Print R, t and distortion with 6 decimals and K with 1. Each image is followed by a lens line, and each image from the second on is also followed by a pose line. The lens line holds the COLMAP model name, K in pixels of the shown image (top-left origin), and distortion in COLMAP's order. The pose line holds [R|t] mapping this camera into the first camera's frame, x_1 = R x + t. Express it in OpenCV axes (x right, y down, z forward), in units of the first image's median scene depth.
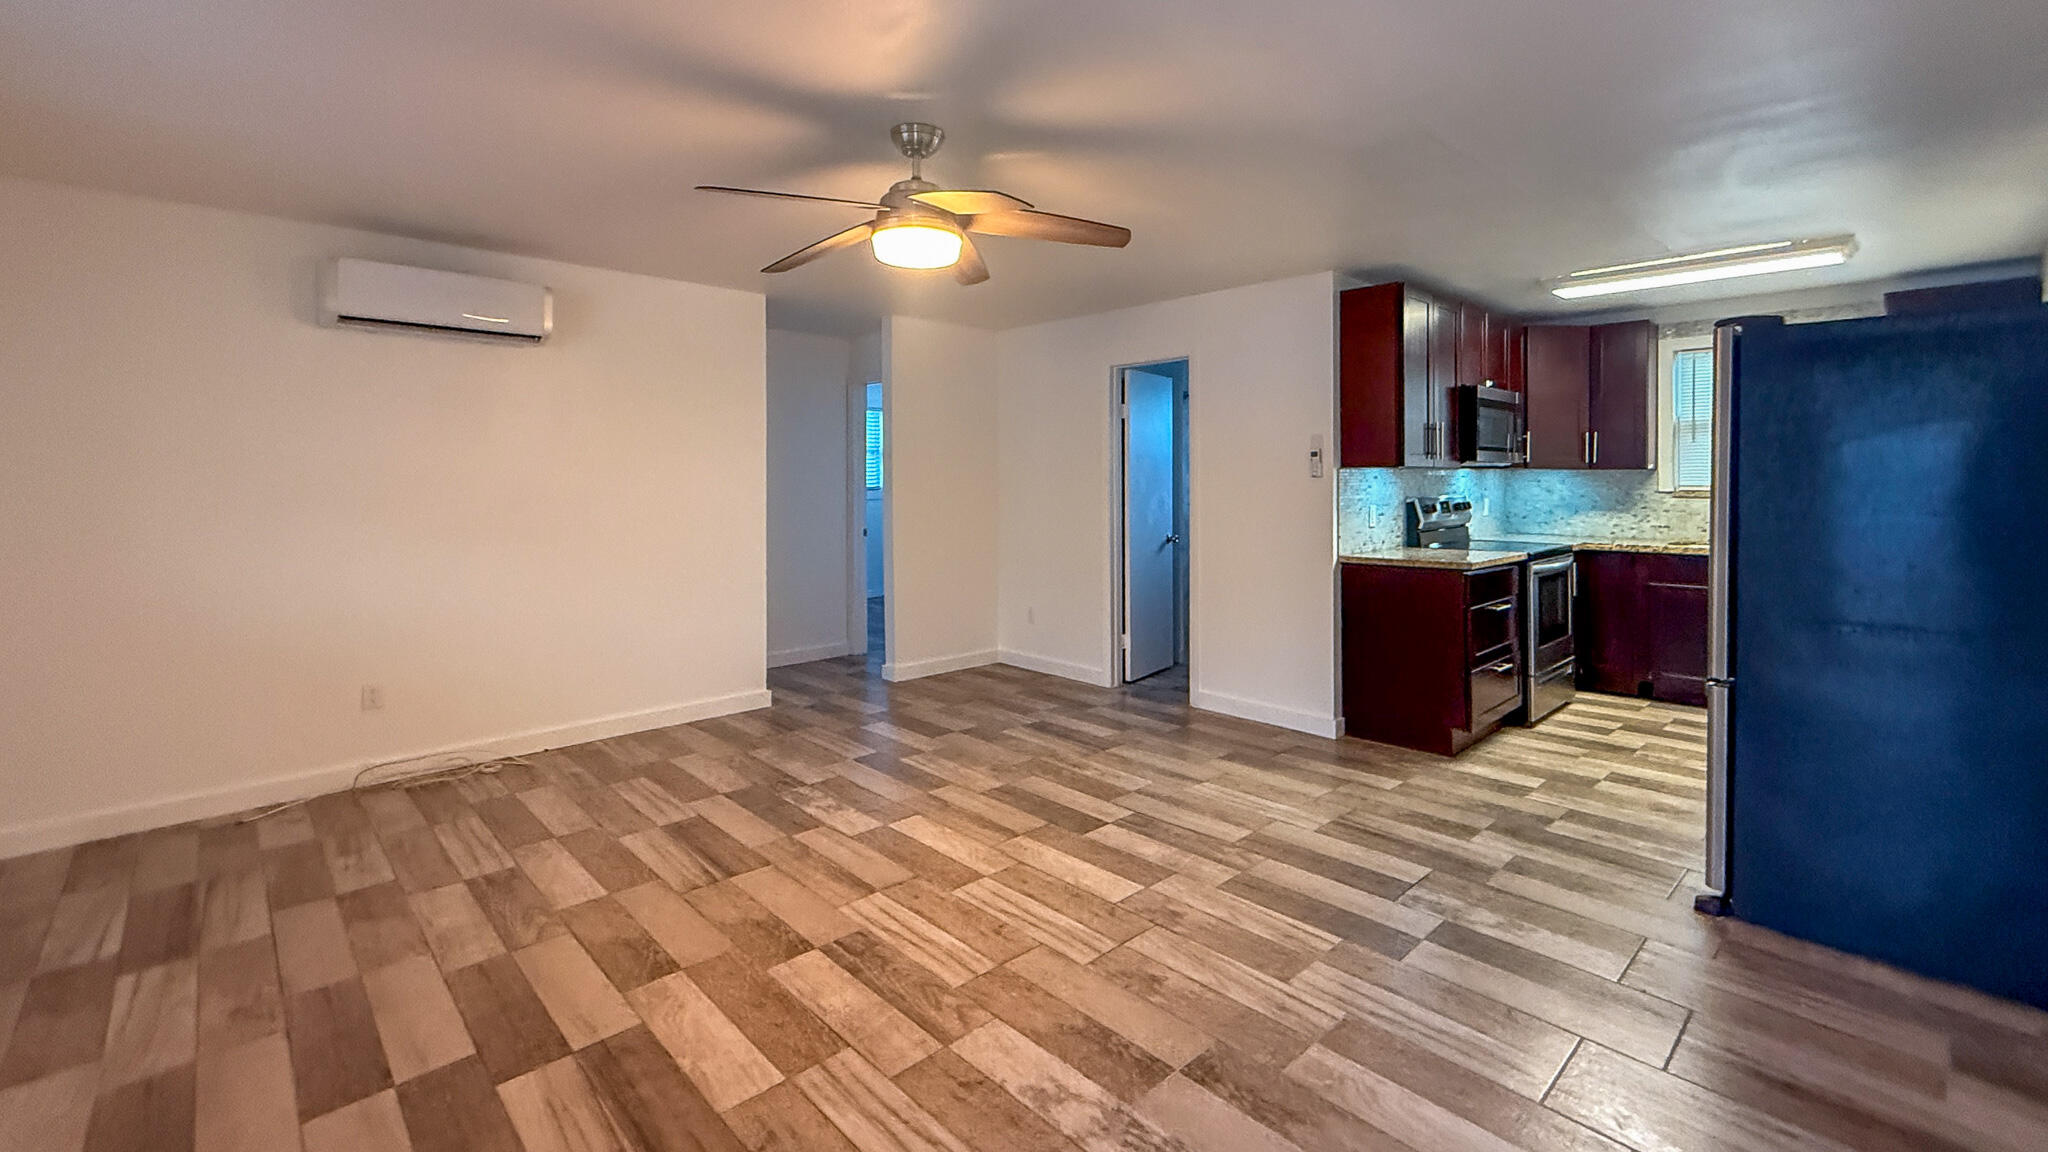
lens RADIAL K [[865.2, 0, 1034.6], [0, 865.2, 585.9], [0, 0, 1]] dist [-0.004591, -0.000985]
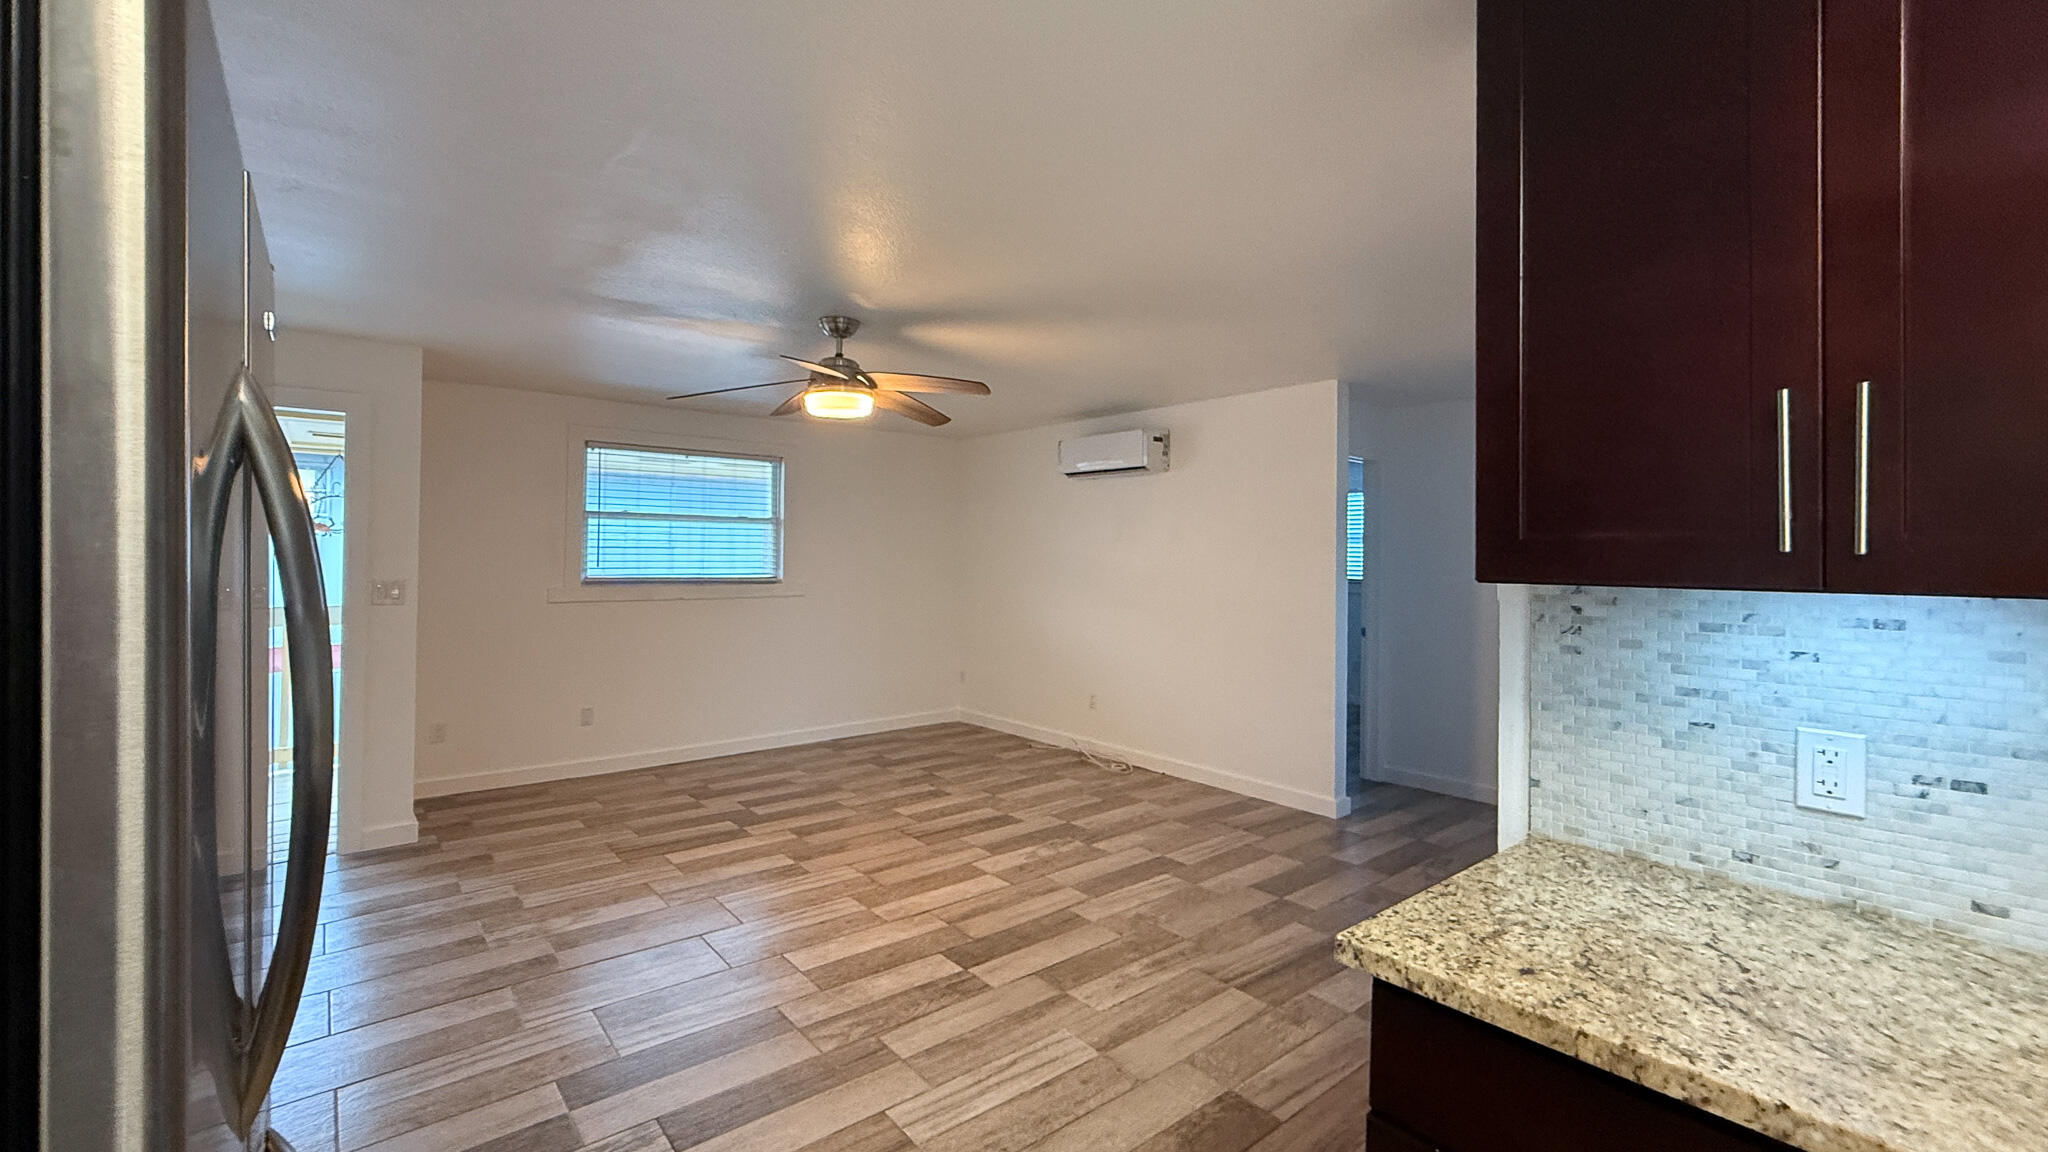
lens RADIAL K [[865.2, 0, 1045.8], [0, 865.2, 563.2], [0, 0, 1]] dist [-0.004591, -0.000985]
pose [[-0.056019, 0.011522, -0.998363, 1.004773], [-0.141472, 0.989753, 0.019361, -0.168198], [0.988356, 0.142325, -0.053815, 1.133860]]
